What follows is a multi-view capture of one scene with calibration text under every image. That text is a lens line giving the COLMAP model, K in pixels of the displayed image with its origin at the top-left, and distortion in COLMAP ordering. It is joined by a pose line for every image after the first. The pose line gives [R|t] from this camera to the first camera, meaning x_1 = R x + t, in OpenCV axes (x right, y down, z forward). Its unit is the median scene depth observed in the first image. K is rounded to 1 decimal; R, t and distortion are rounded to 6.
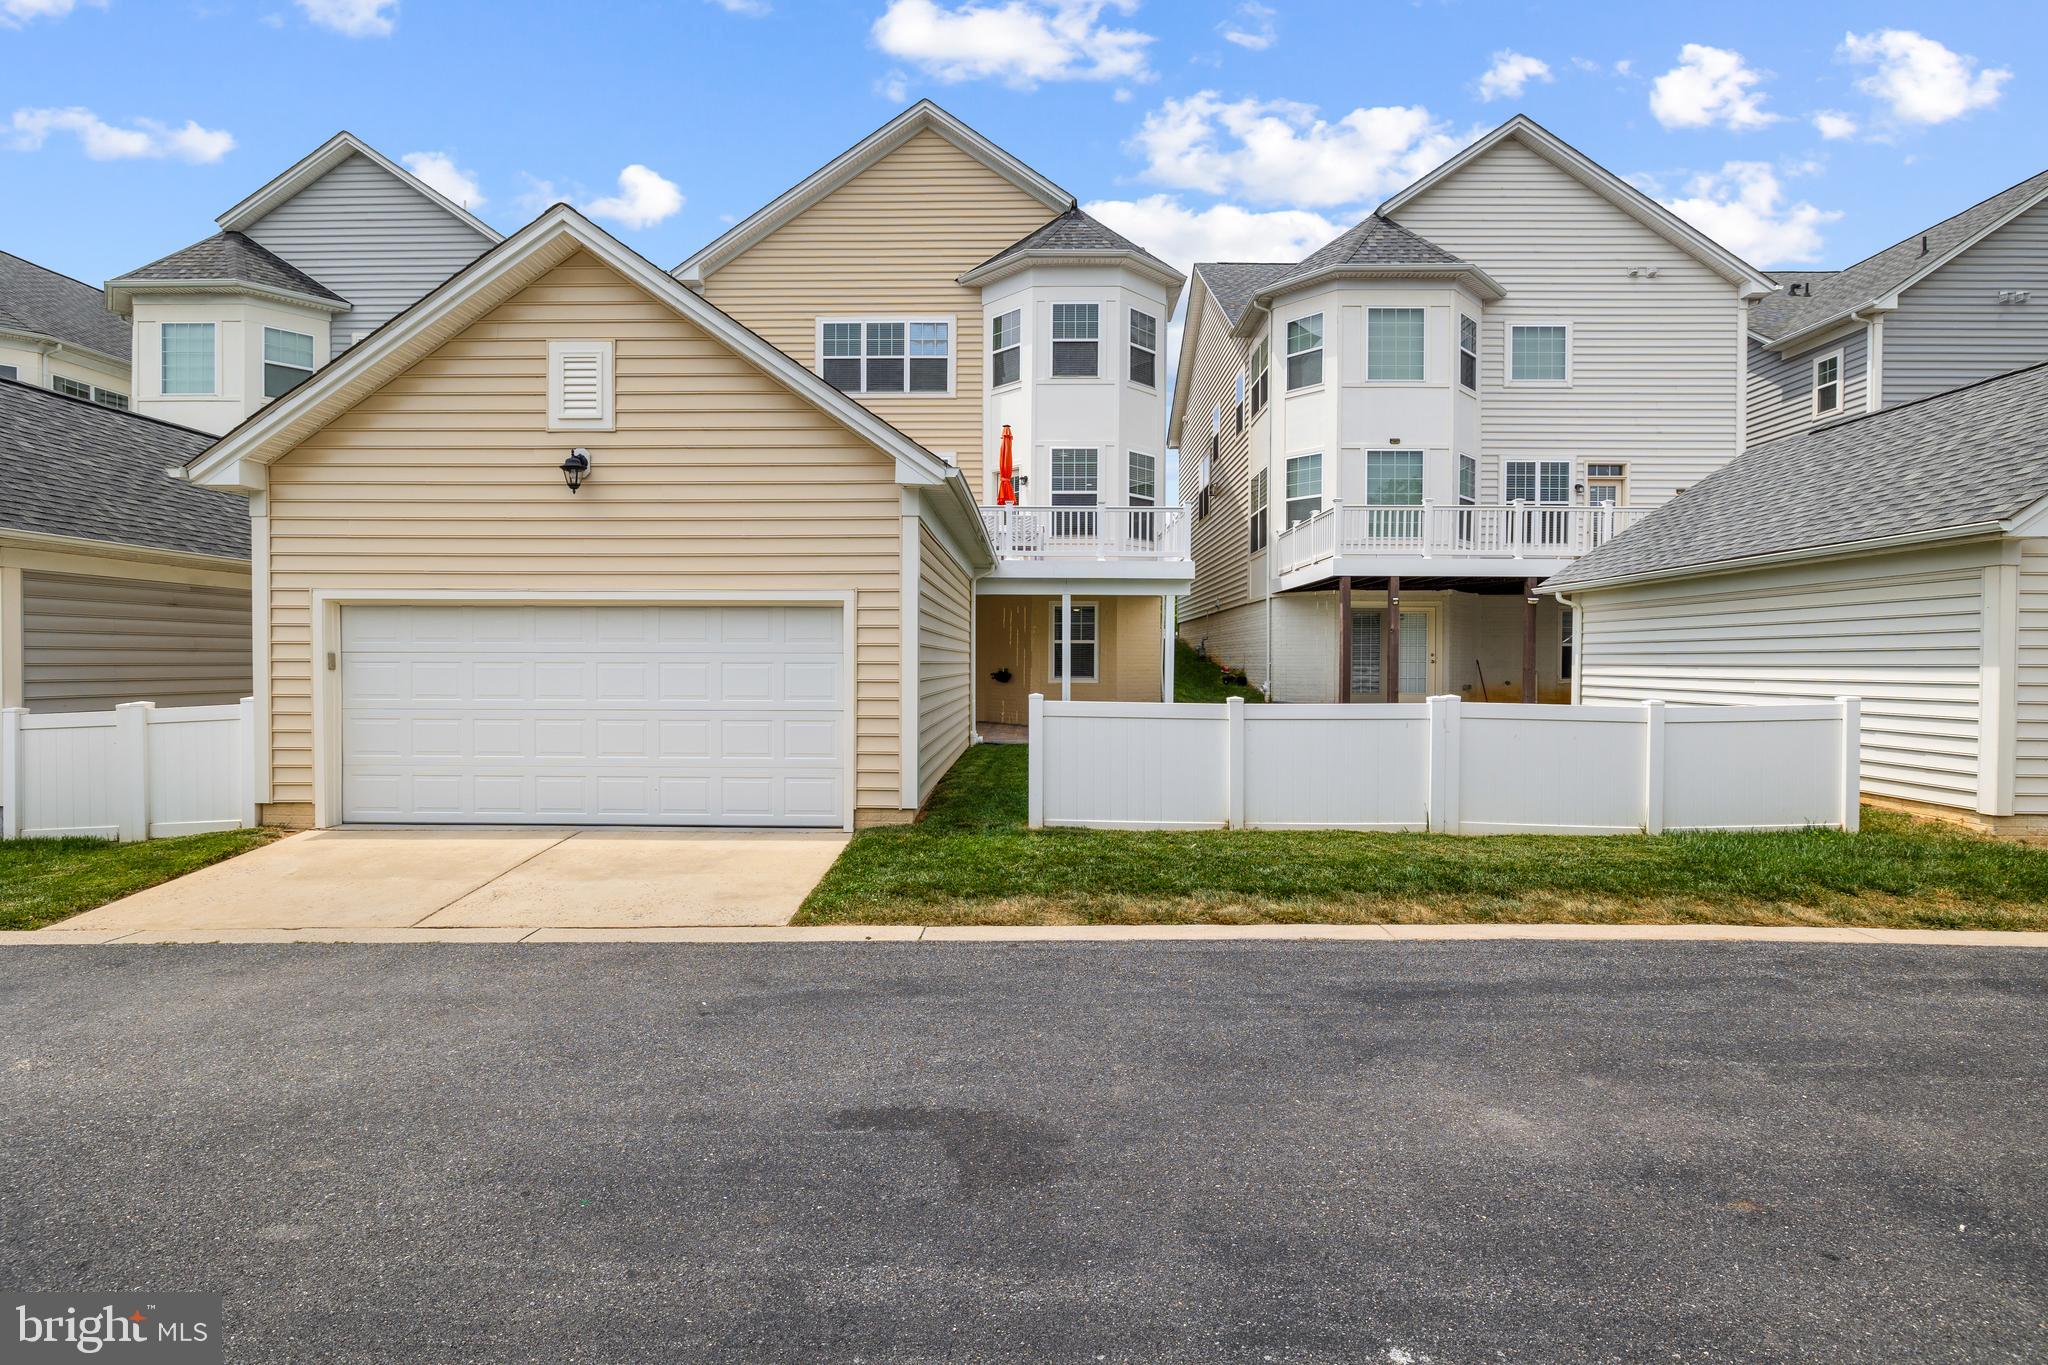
lens RADIAL K [[936.8, 0, 1024.0], [0, 936.8, 682.5], [0, 0, 1]] dist [-0.007864, 0.000413]
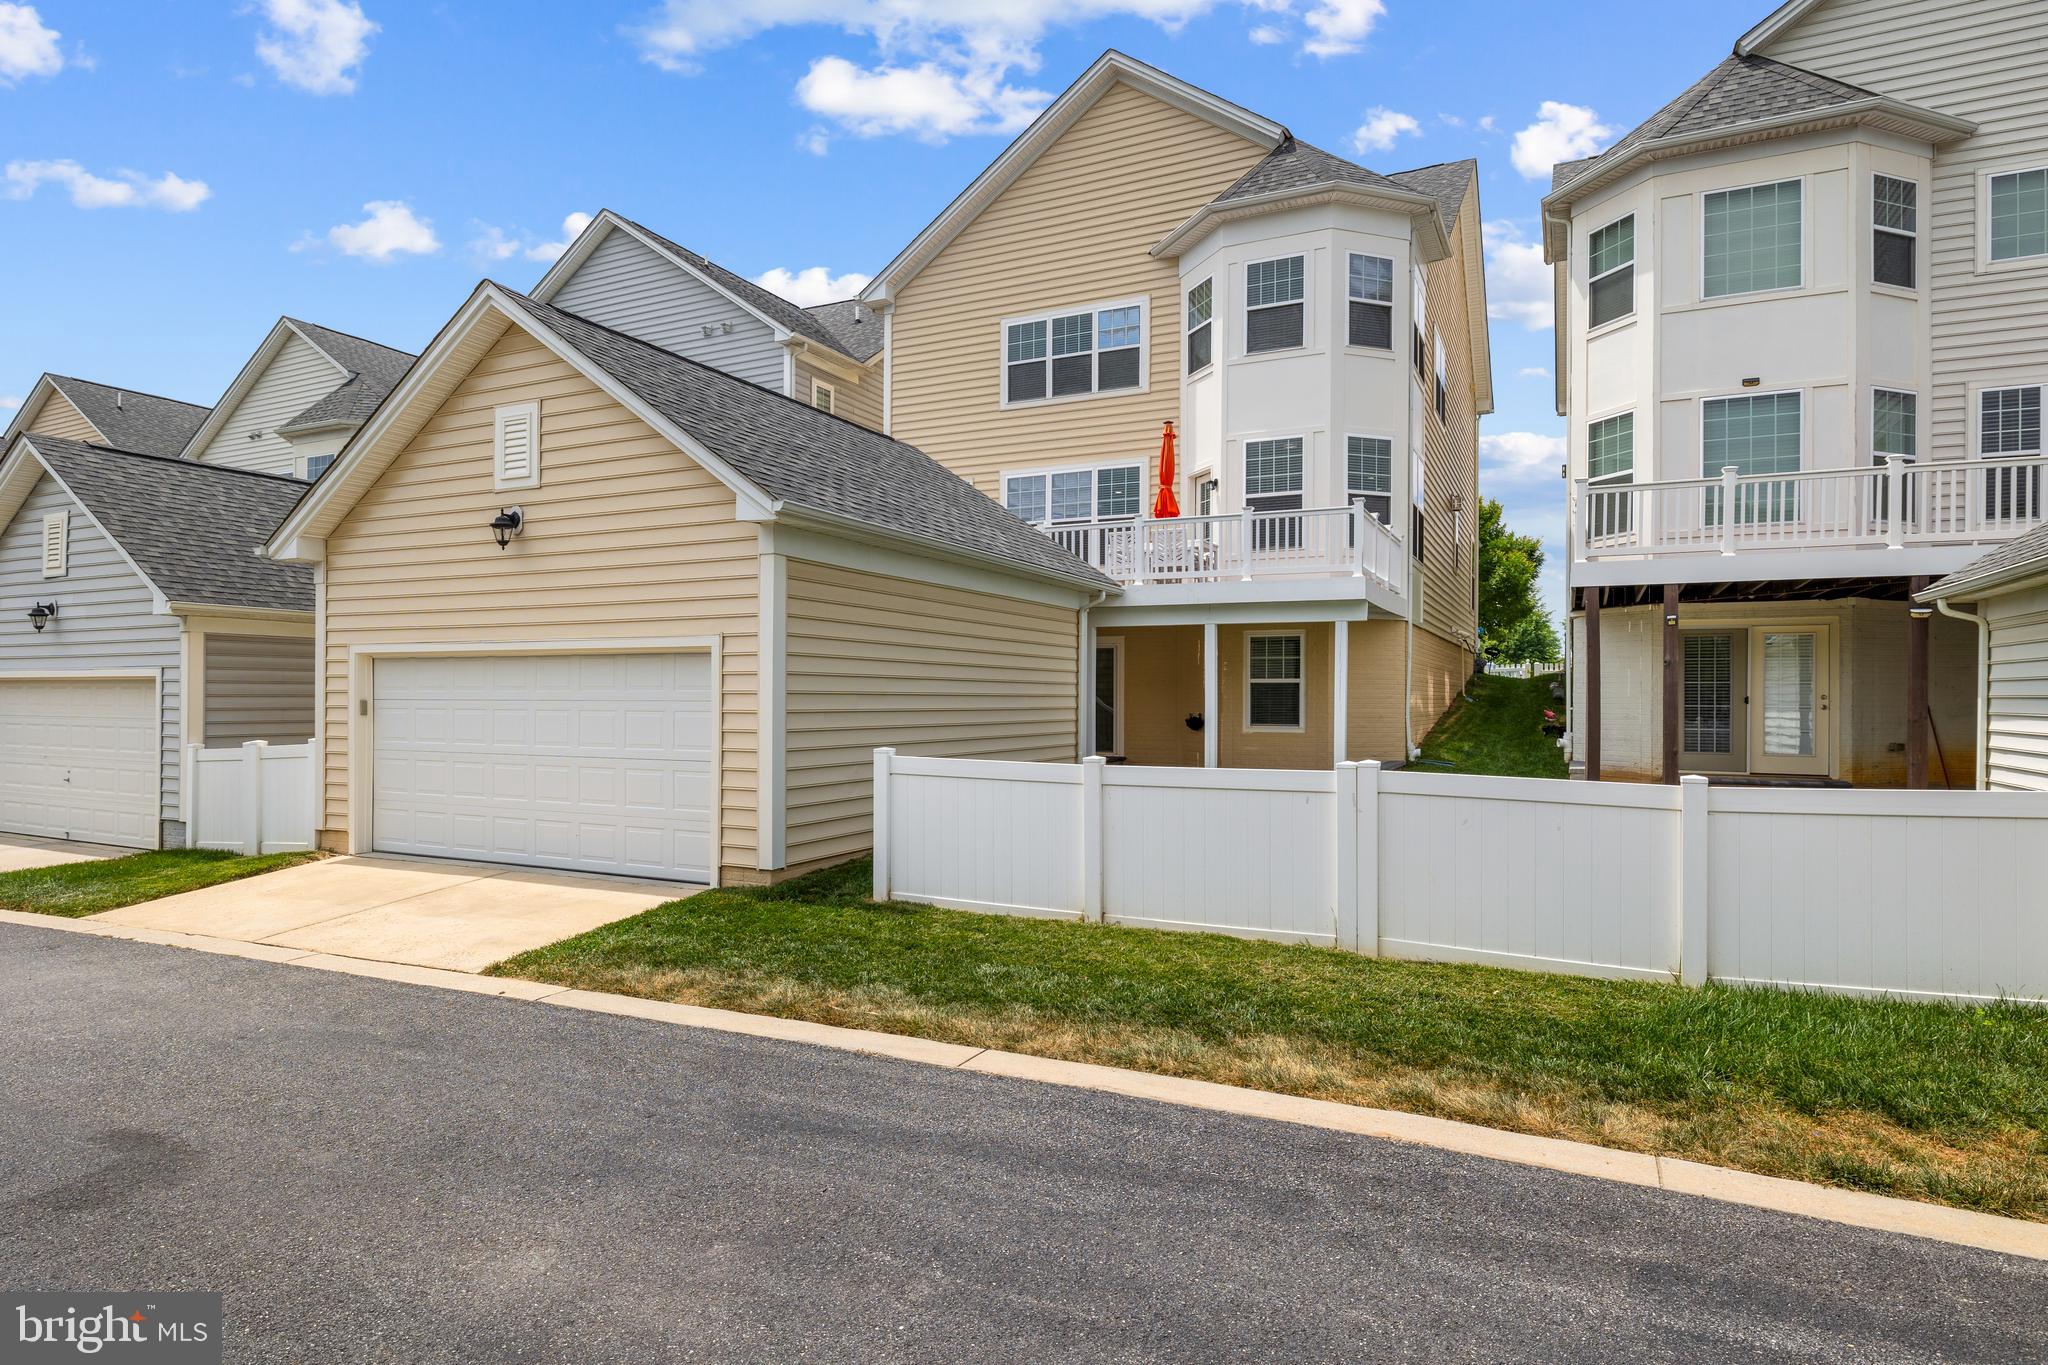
lens RADIAL K [[1116.3, 0, 1022.0], [0, 1116.3, 703.7], [0, 0, 1]] dist [0.002240, -0.001699]
pose [[0.907093, 0.002215, -0.420924, 0.262556], [-0.010158, 0.999810, -0.016629, -0.006129], [0.420807, 0.019360, 0.906944, 0.048134]]
